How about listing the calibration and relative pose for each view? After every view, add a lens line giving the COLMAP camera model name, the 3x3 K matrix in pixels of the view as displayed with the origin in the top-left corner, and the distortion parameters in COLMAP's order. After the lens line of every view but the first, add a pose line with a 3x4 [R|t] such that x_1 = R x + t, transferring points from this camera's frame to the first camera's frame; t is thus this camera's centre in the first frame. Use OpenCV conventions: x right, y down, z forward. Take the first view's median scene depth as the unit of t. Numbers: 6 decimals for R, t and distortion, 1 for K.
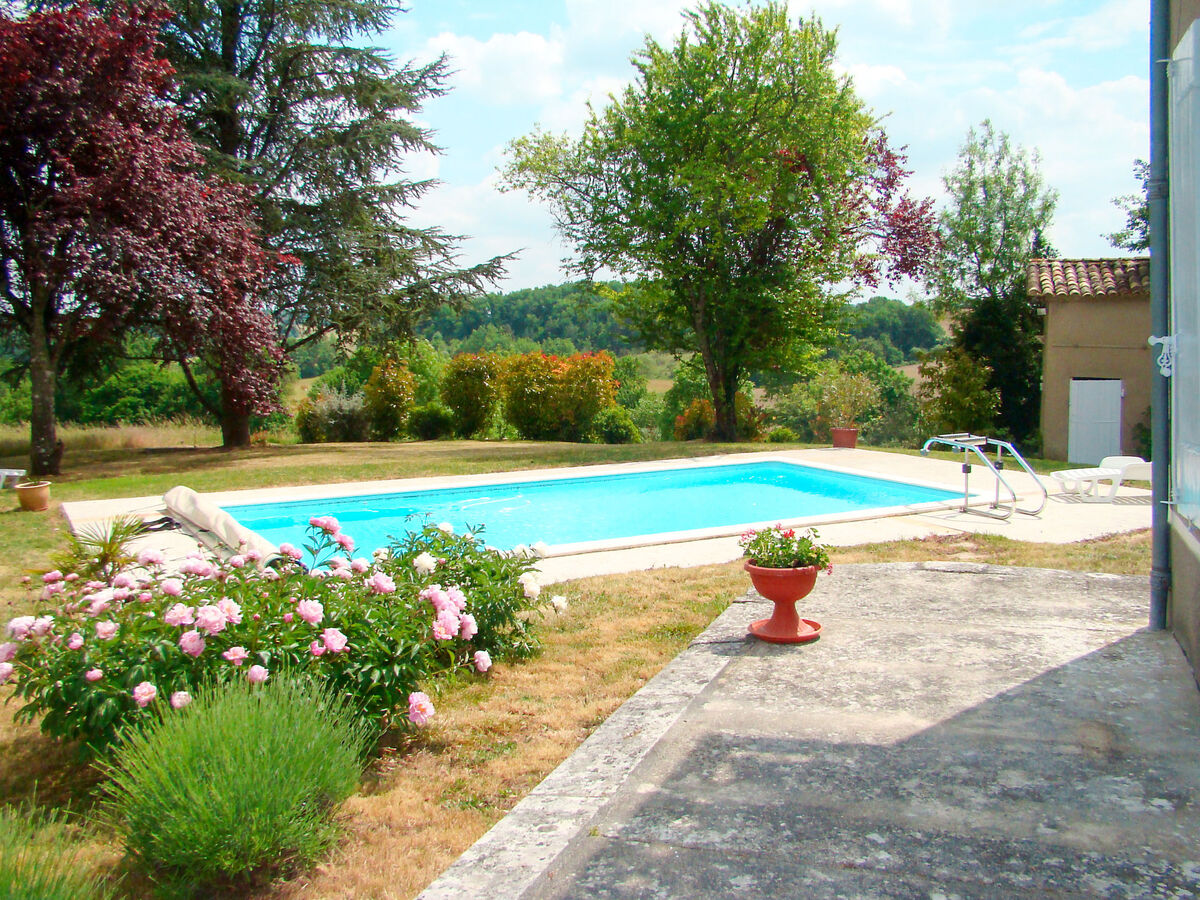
lens RADIAL K [[1141.8, 0, 597.3], [0, 1141.8, 412.4], [0, 0, 1]] dist [0.014289, 0.006034]
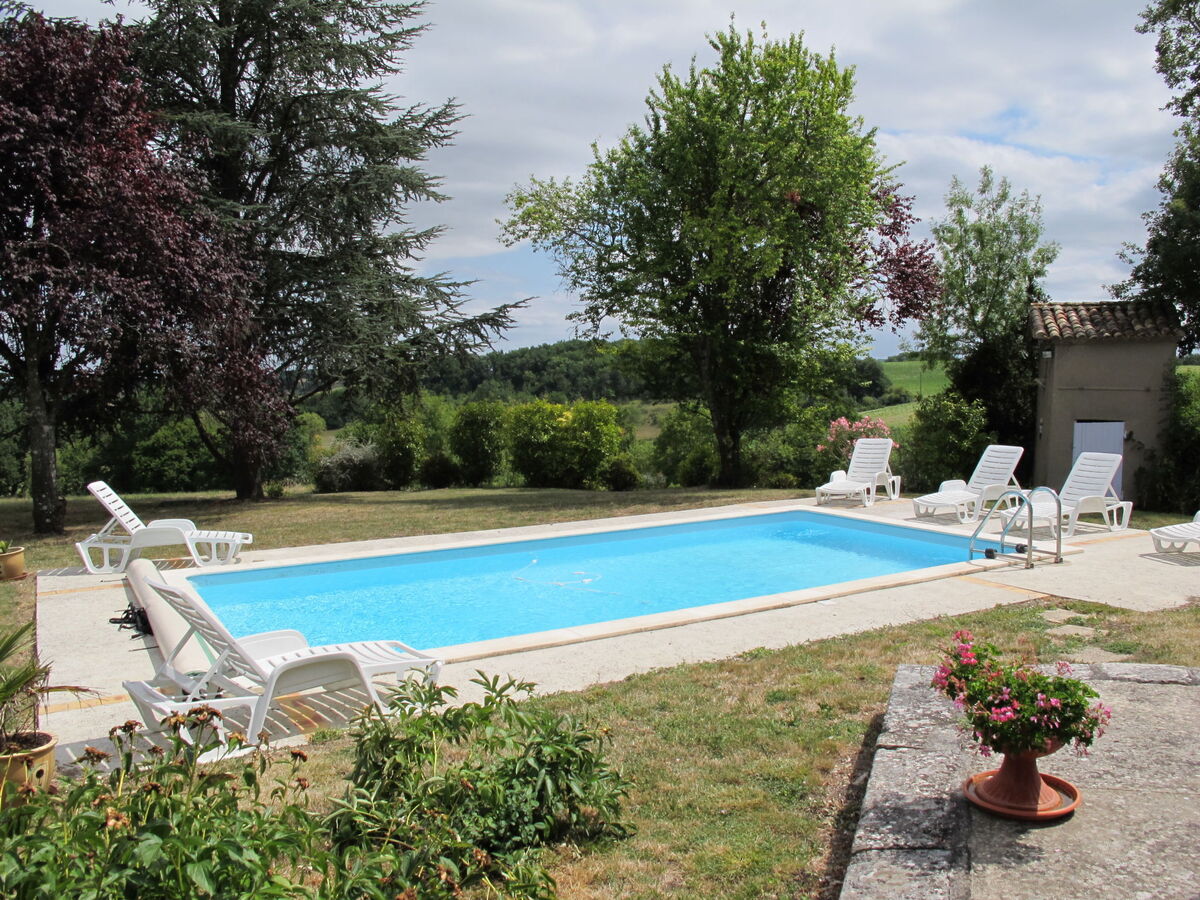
lens RADIAL K [[964.6, 0, 624.8], [0, 964.6, 510.2], [0, 0, 1]] dist [0.007377, -0.000986]
pose [[0.999036, -0.014481, 0.041430, -0.017445], [0.012120, 0.998318, 0.056693, -0.003430], [-0.042182, -0.056136, 0.997532, 0.136405]]
